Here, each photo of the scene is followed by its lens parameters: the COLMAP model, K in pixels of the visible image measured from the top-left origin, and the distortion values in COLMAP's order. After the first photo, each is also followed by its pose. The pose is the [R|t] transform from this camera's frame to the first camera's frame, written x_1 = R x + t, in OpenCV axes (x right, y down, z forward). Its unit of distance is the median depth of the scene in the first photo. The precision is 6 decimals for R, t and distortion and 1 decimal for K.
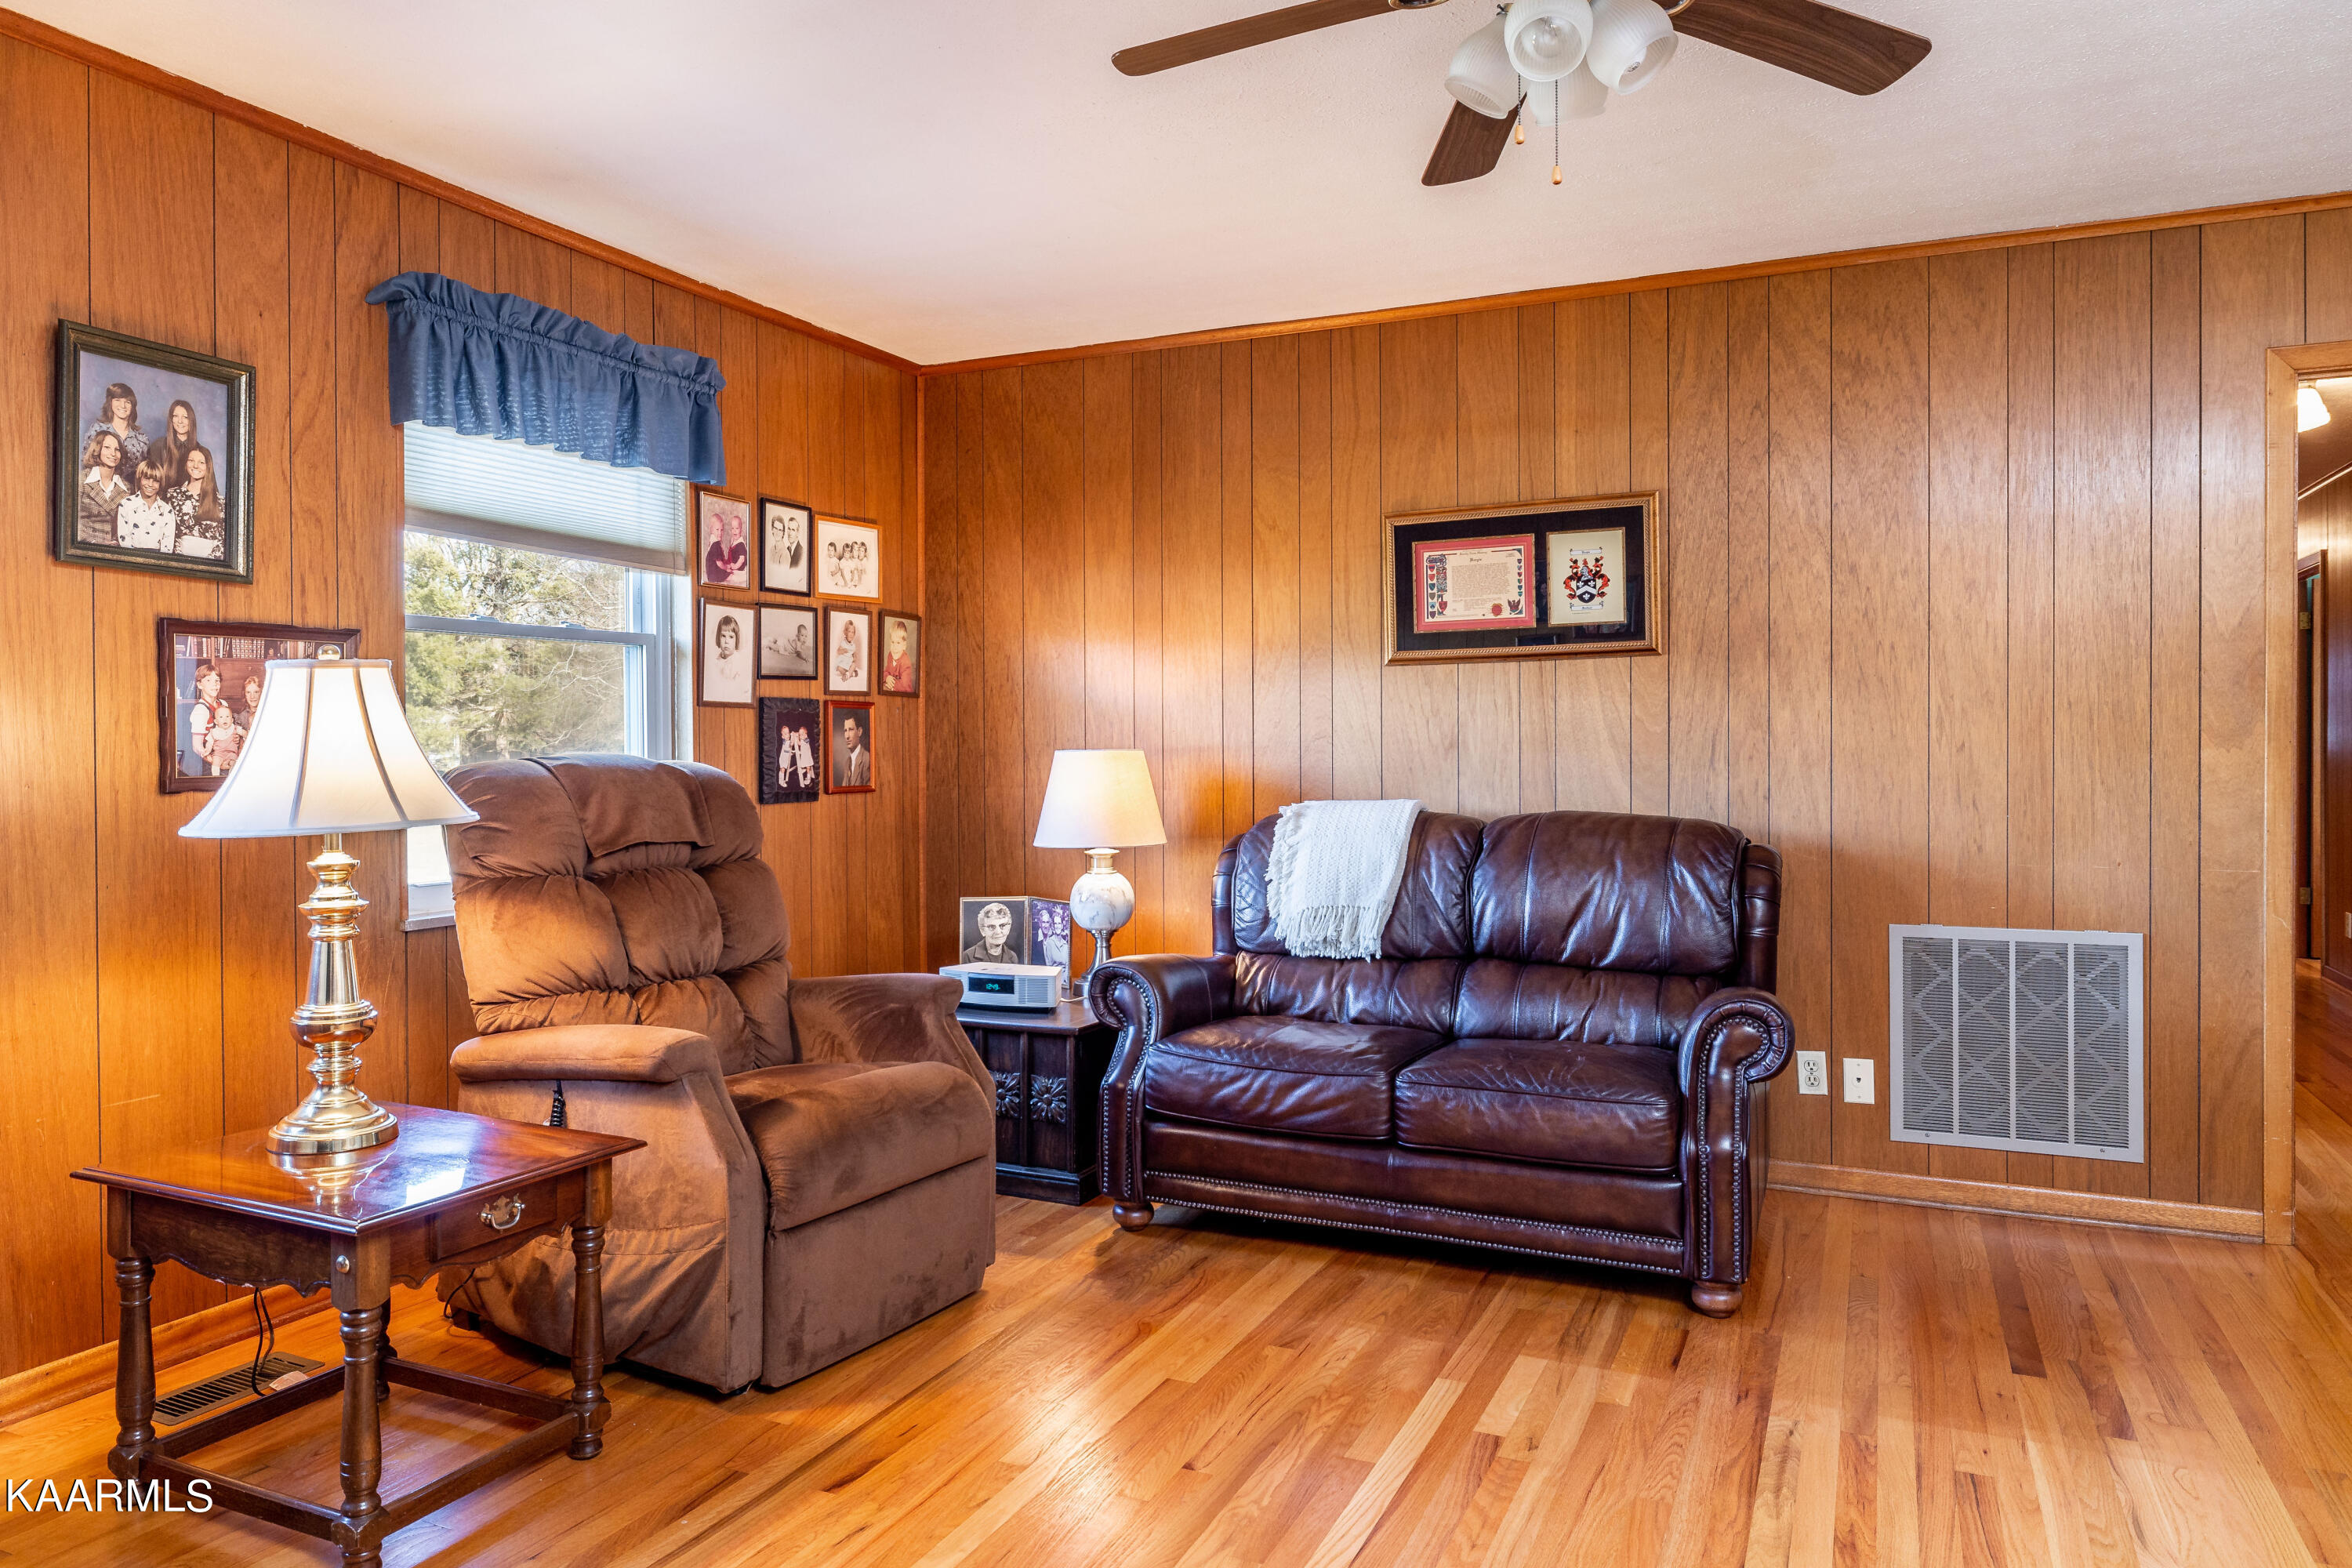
lens RADIAL K [[1524.9, 0, 1176.6], [0, 1524.9, 747.3], [0, 0, 1]] dist [0.005783, -0.006832]
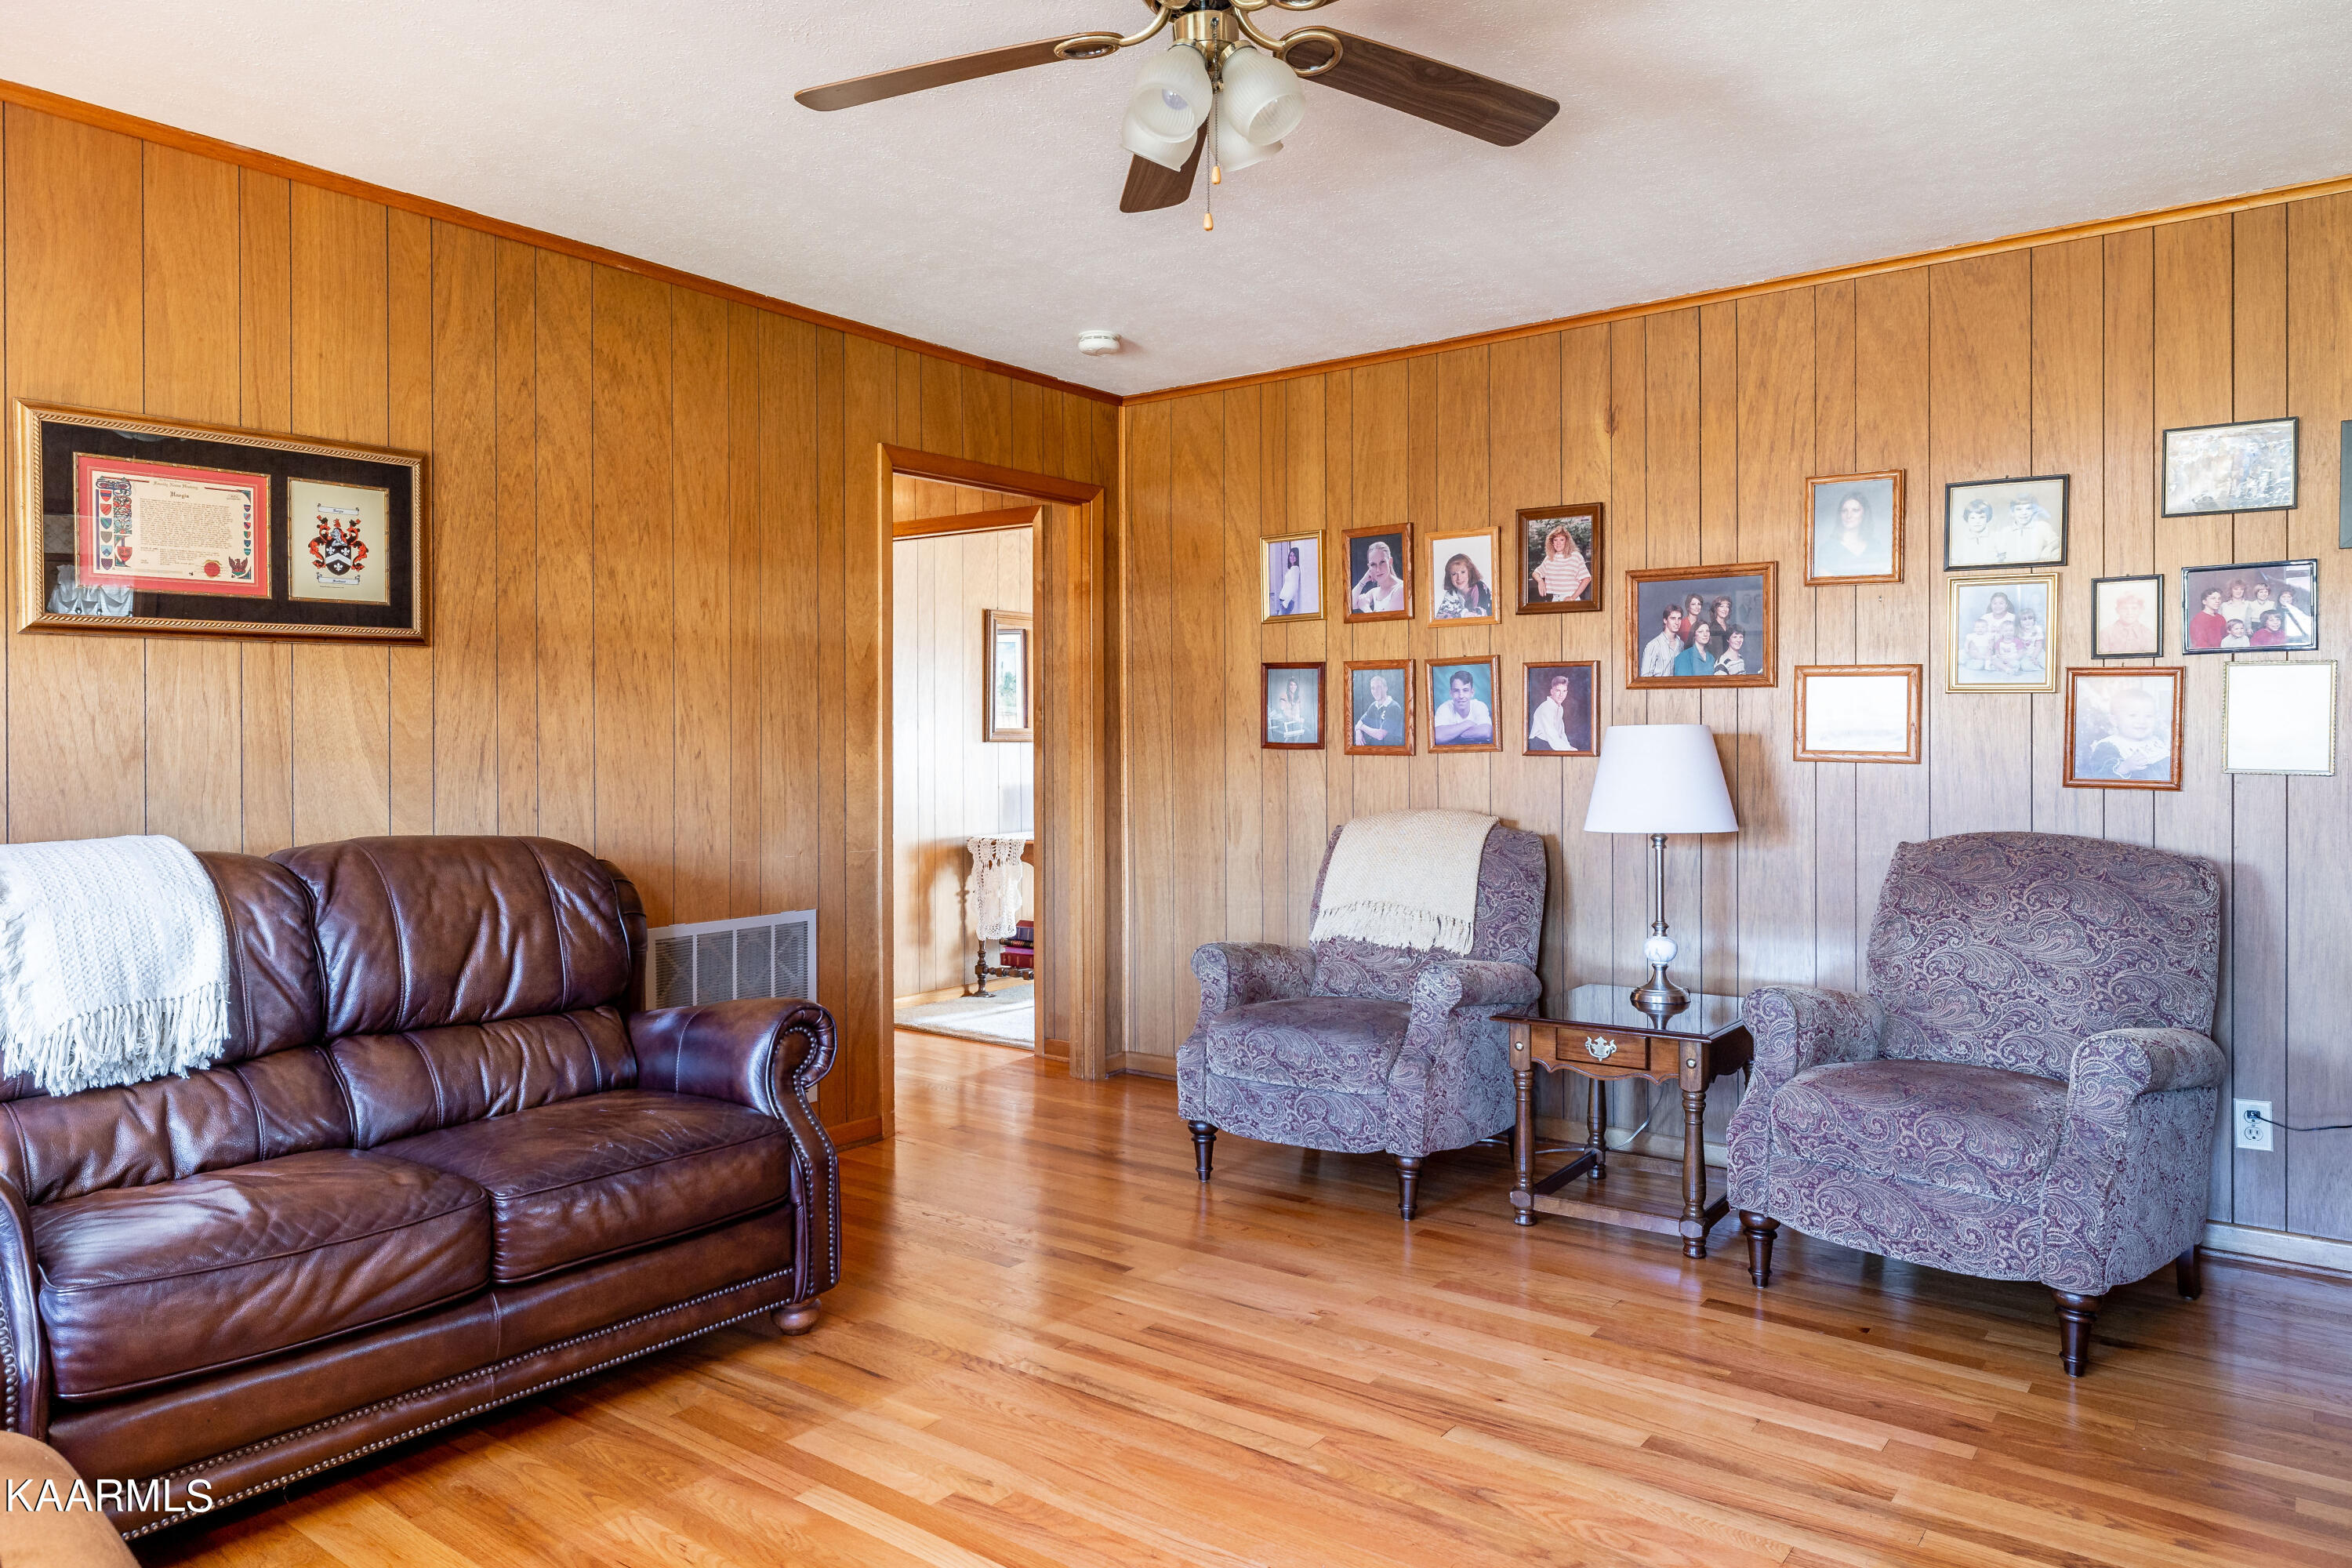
lens RADIAL K [[1524.9, 0, 1171.5], [0, 1524.9, 737.7], [0, 0, 1]] dist [0.005783, -0.006832]
pose [[0.220108, 0.006156, 0.975456, -0.435454], [0.005302, 0.999958, -0.007507, -0.001863], [-0.975461, 0.006824, 0.220066, 0.429002]]
